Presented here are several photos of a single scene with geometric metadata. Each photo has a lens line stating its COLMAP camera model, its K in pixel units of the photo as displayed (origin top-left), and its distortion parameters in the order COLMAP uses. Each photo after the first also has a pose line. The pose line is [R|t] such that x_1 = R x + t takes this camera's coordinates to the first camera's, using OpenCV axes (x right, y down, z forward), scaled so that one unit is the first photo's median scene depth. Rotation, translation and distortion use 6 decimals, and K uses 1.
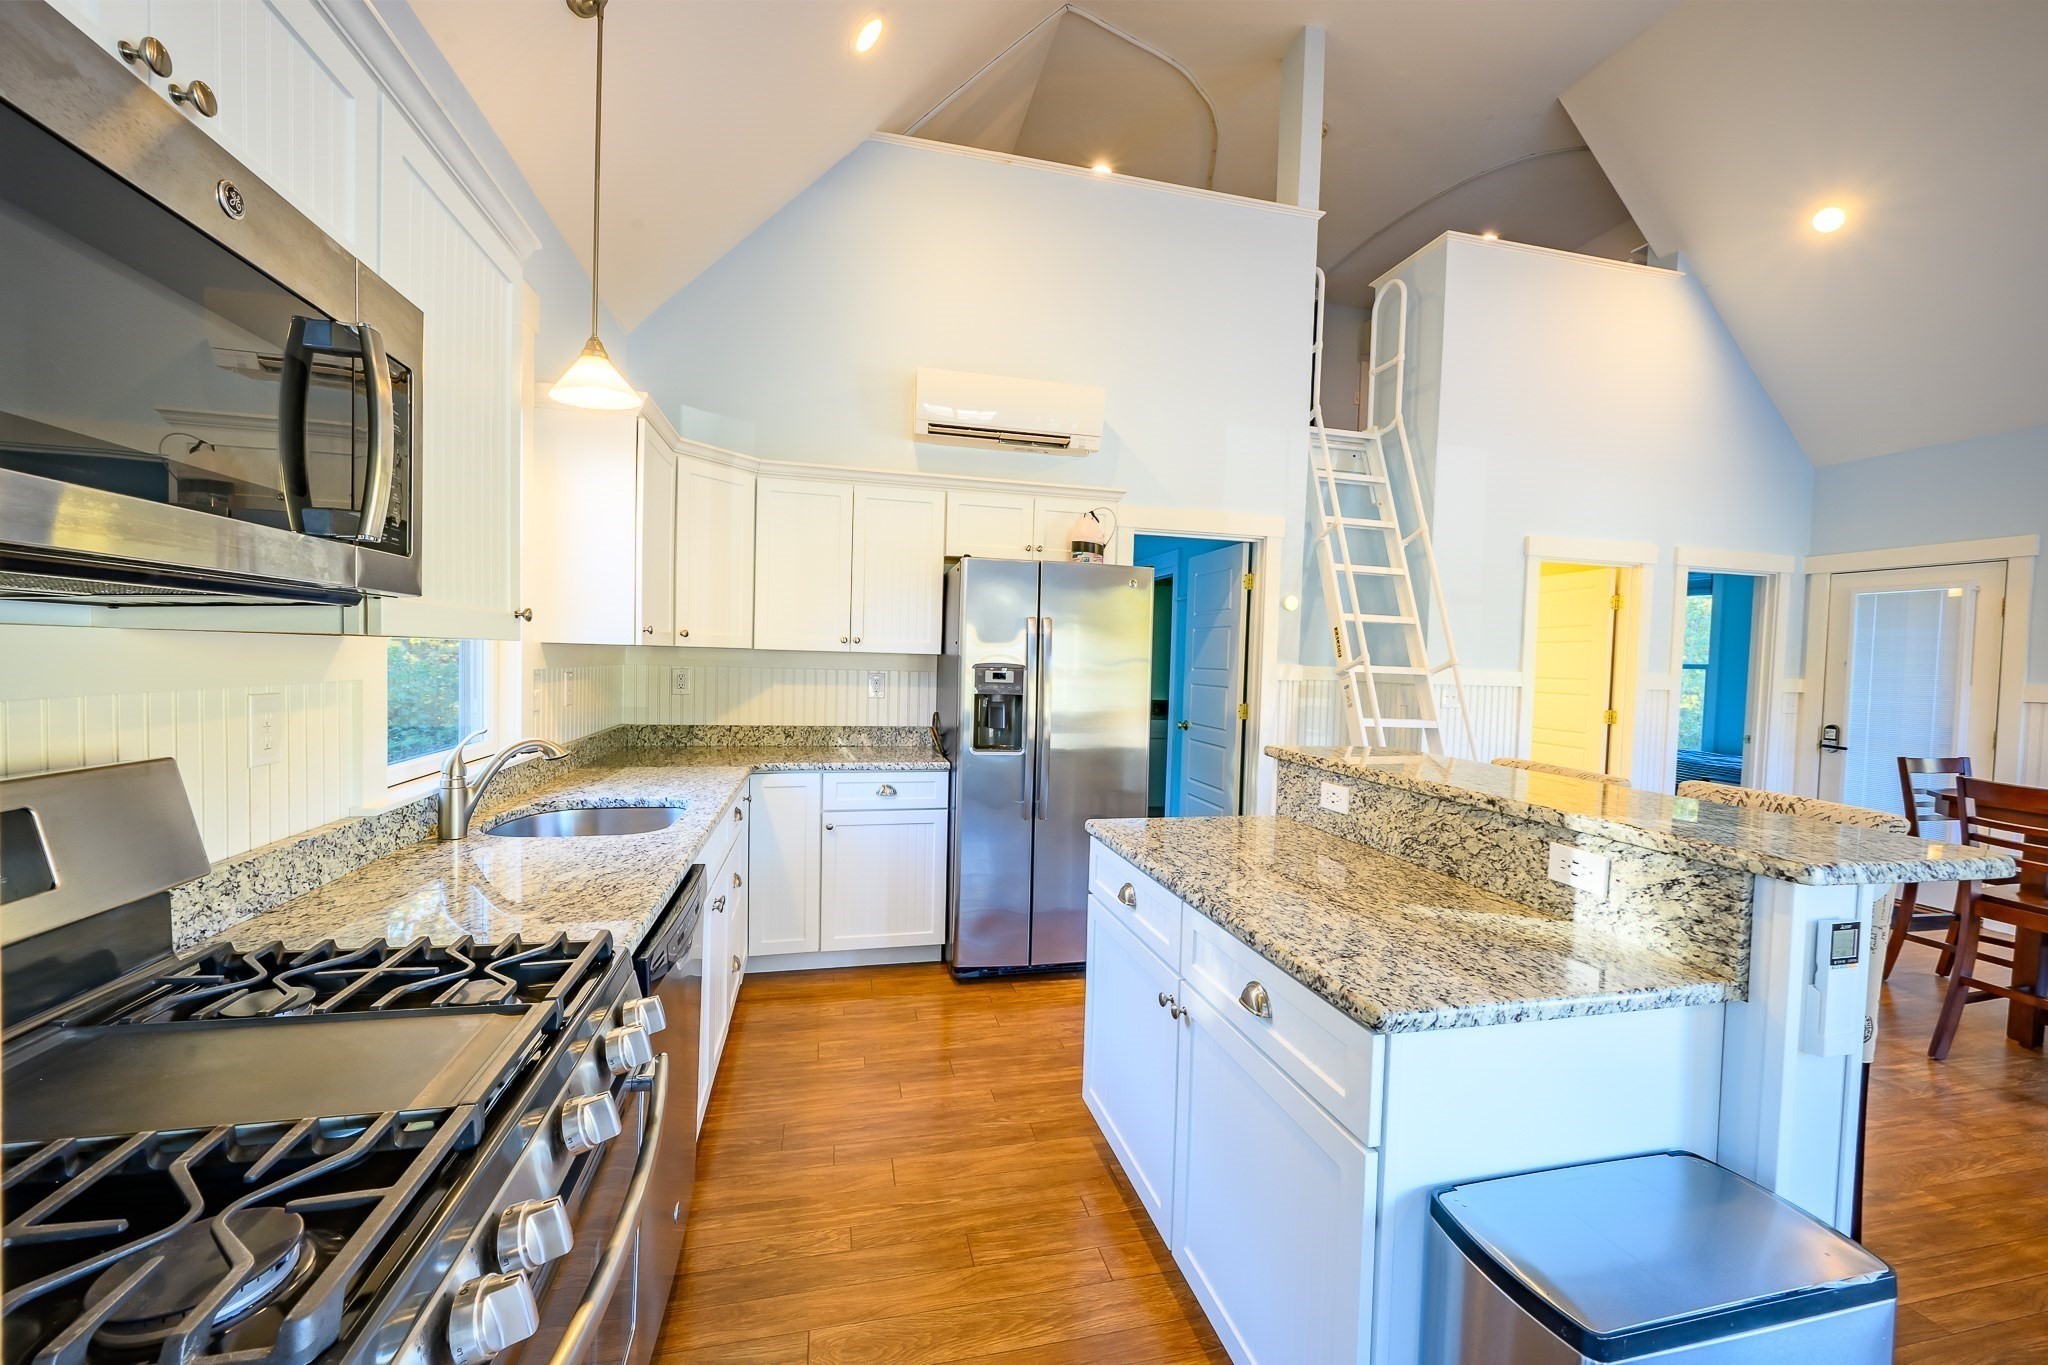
lens RADIAL K [[799.9, 0, 1022.5], [0, 799.9, 684.1], [0, 0, 1]] dist [-0.000241, -0.000022]
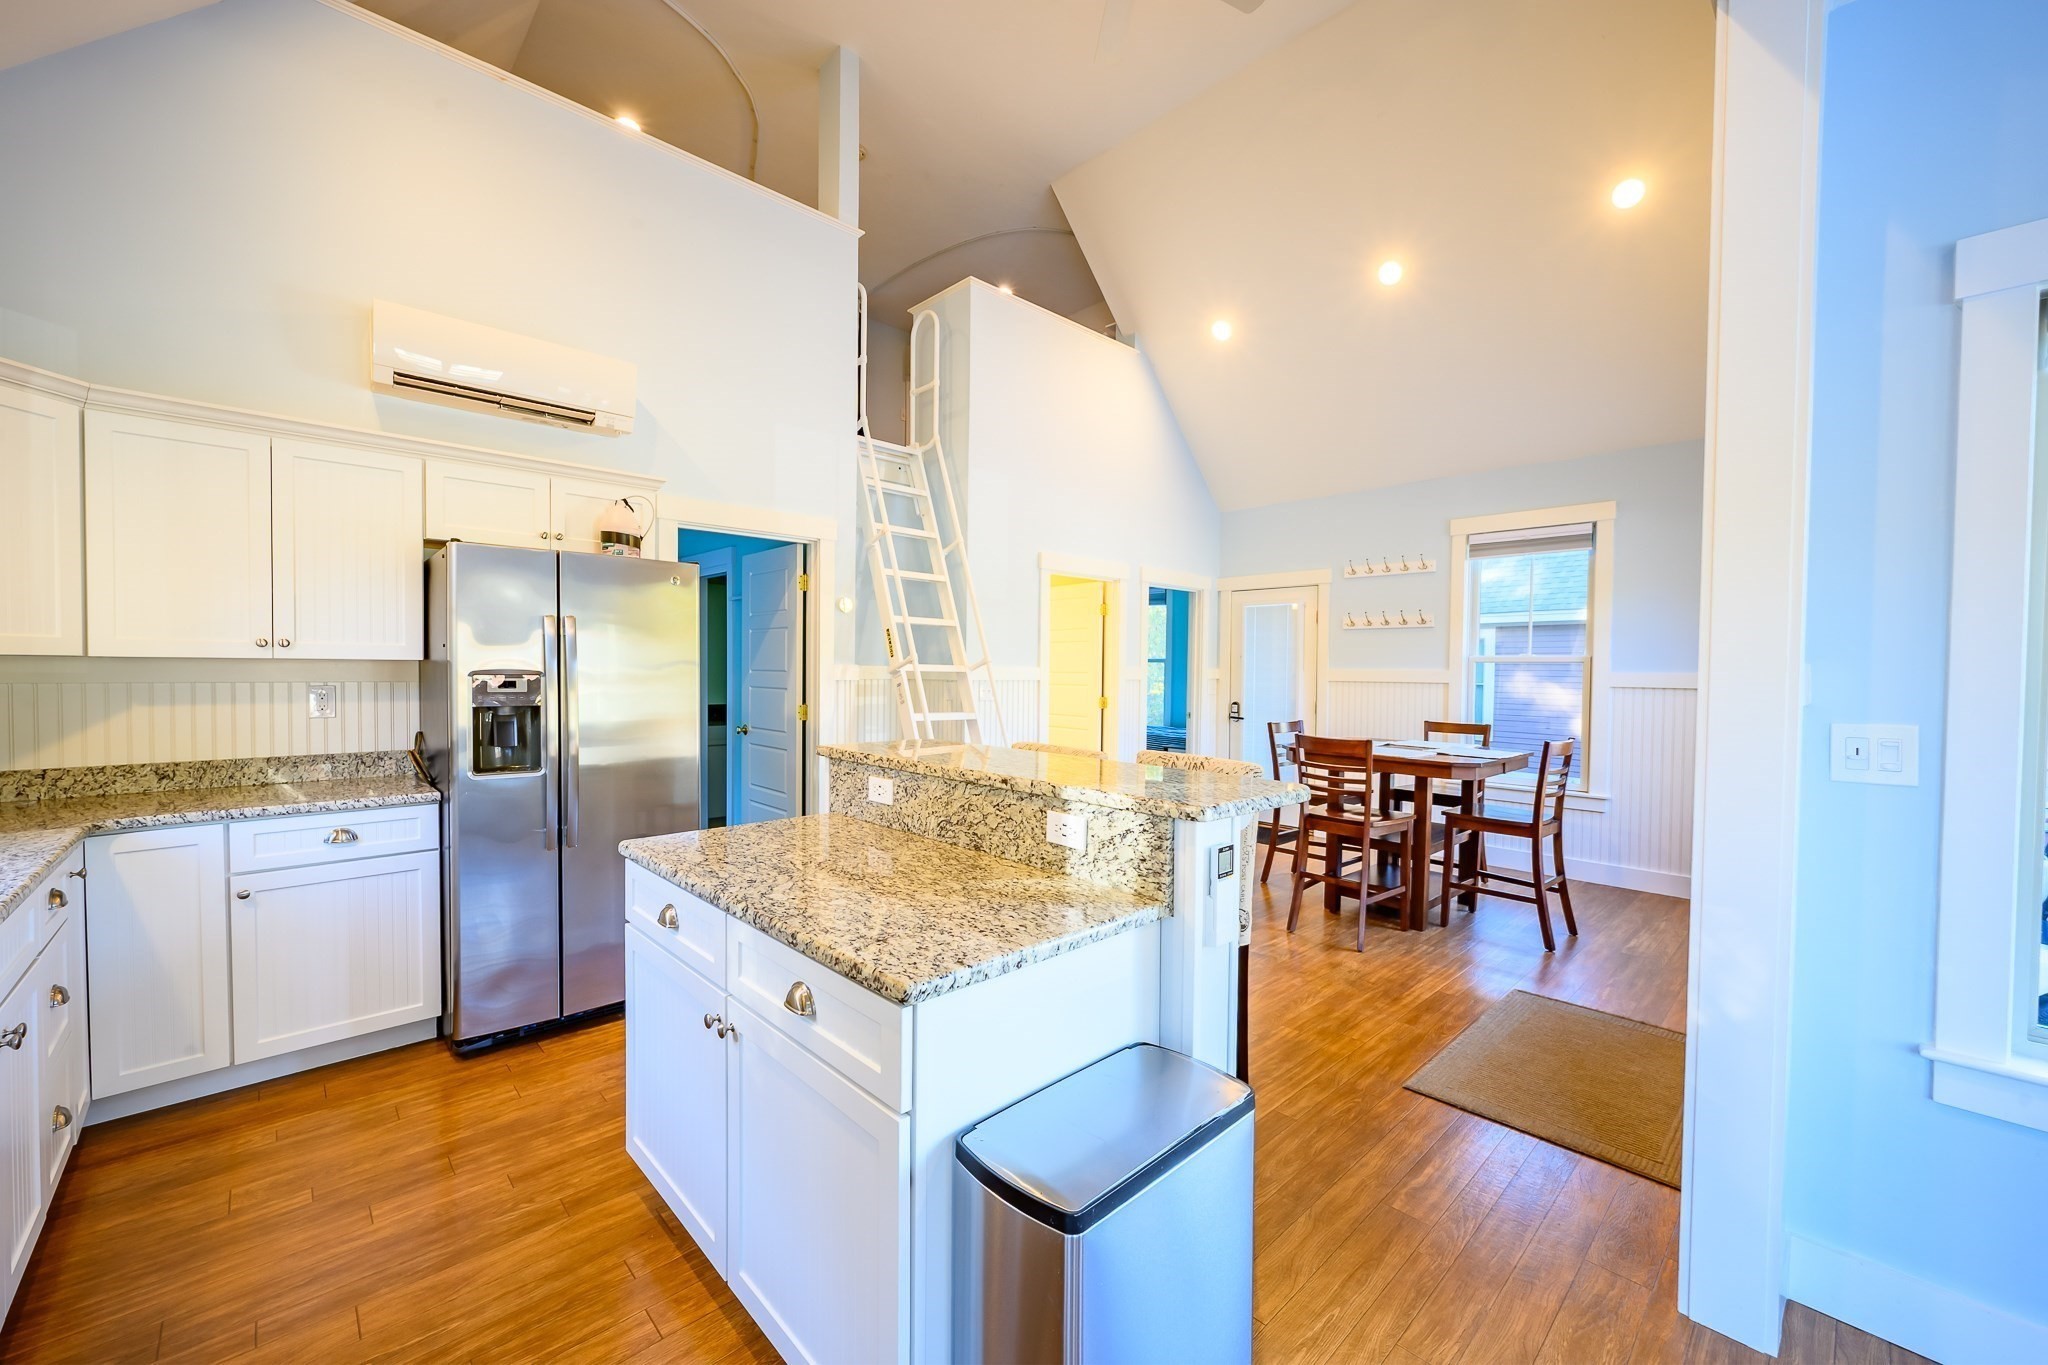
lens RADIAL K [[800.7, 0, 1020.6], [0, 800.7, 684.9], [0, 0, 1]] dist [-0.000974, 0.000036]
pose [[0.865025, -0.030509, 0.500800, 0.016938], [0.030848, 0.999495, 0.007606, 0.000487], [-0.500779, 0.008870, 0.865530, -0.004181]]
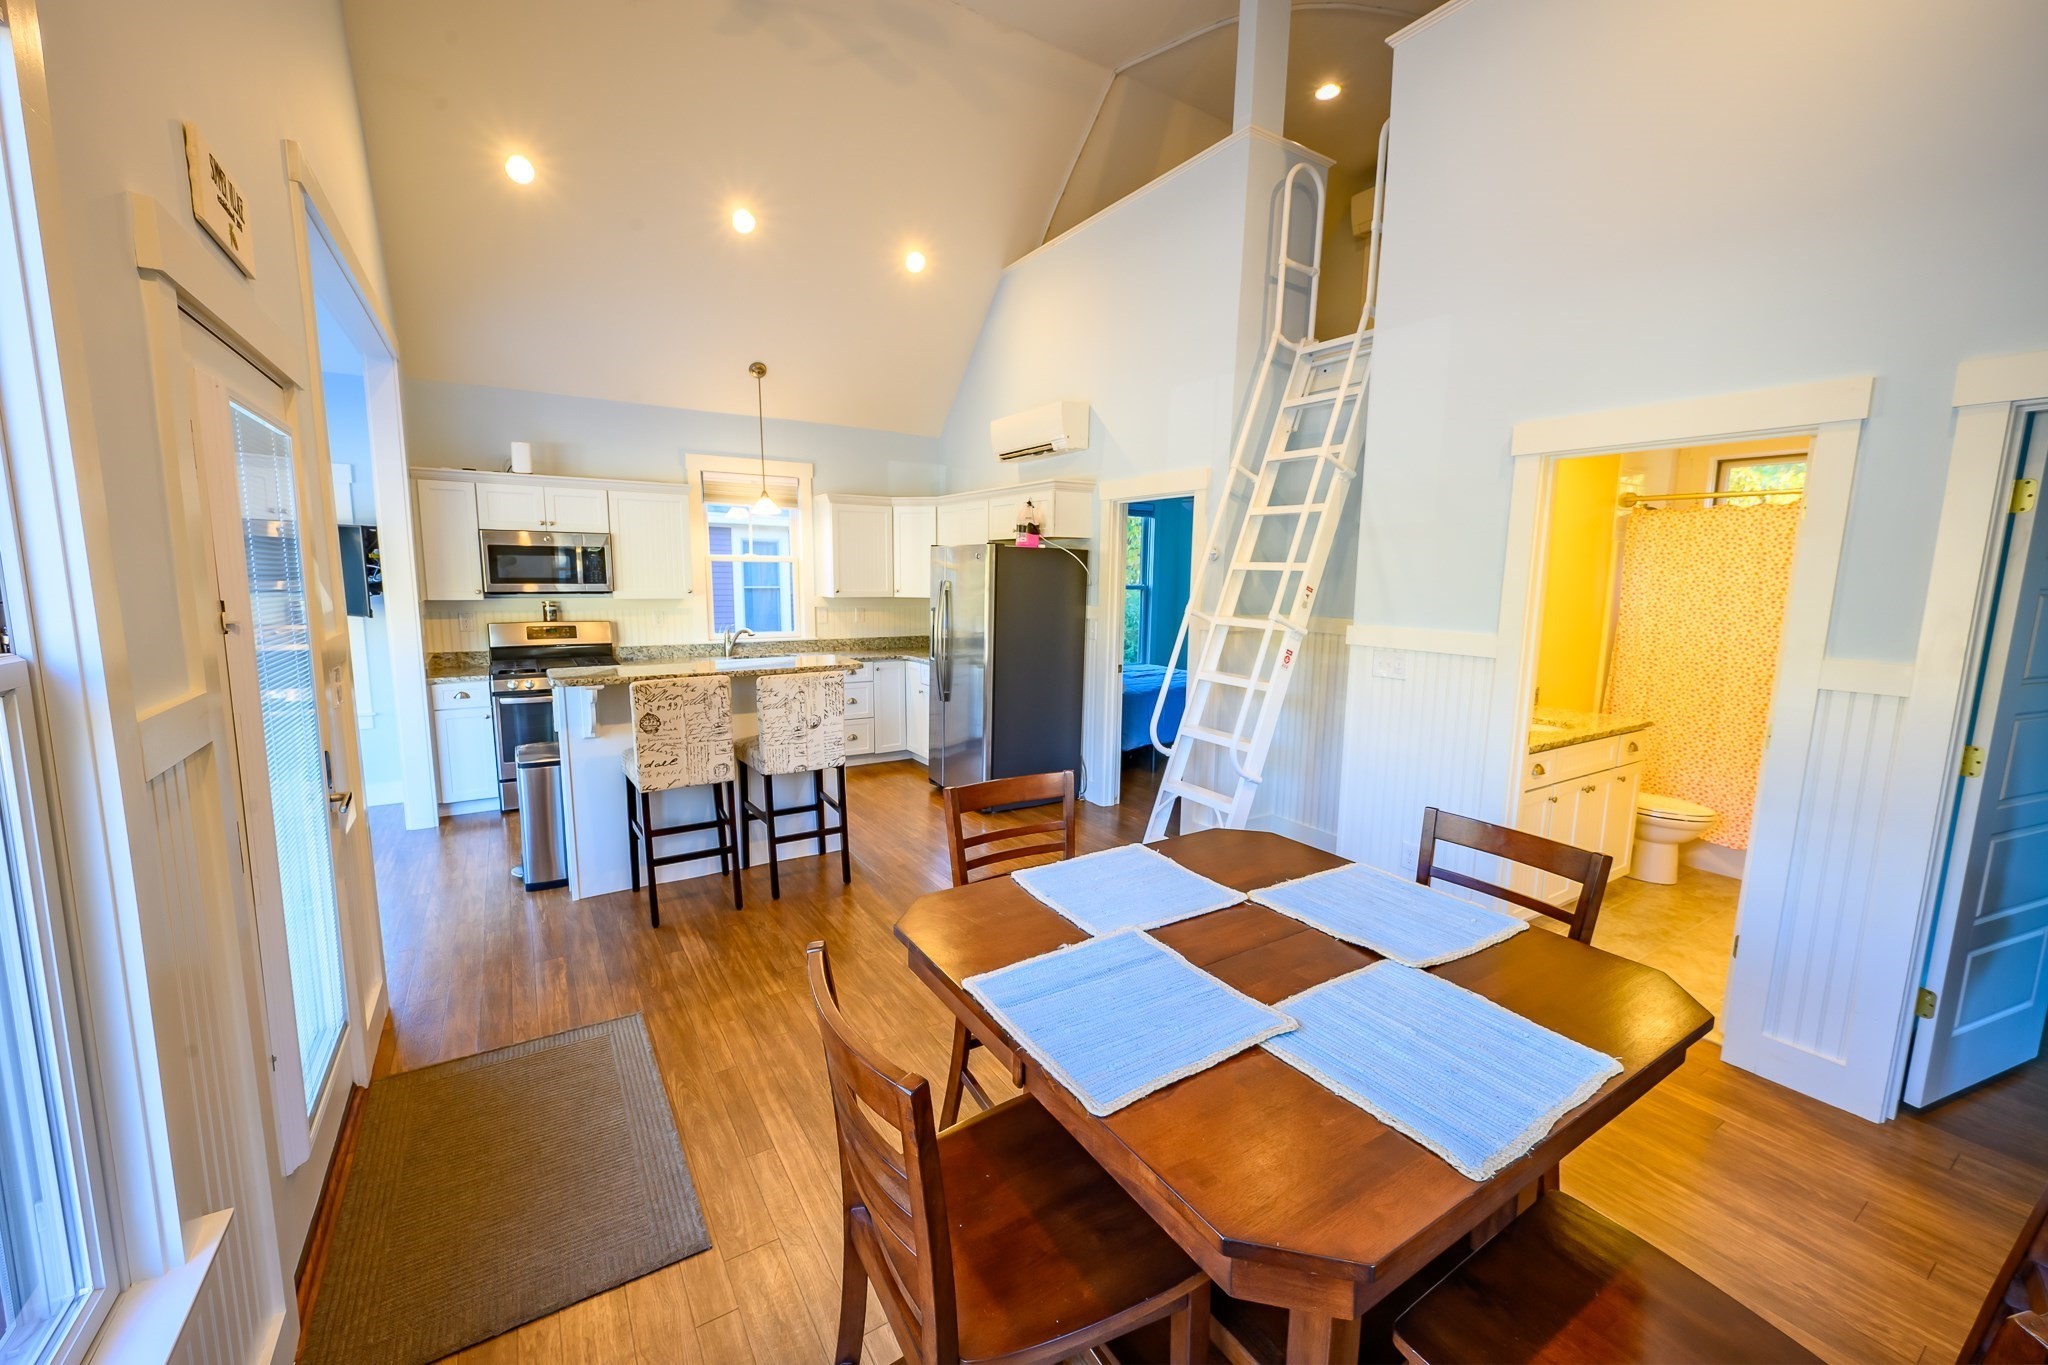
lens RADIAL K [[799.9, 0, 1022.5], [0, 799.9, 684.1], [0, 0, 1]] dist [-0.000241, -0.000022]
pose [[0.331379, 0.108418, -0.937248, 1.656741], [-0.035223, 0.994105, 0.102541, -0.046184], [0.942840, -0.000968, 0.333245, 0.600045]]
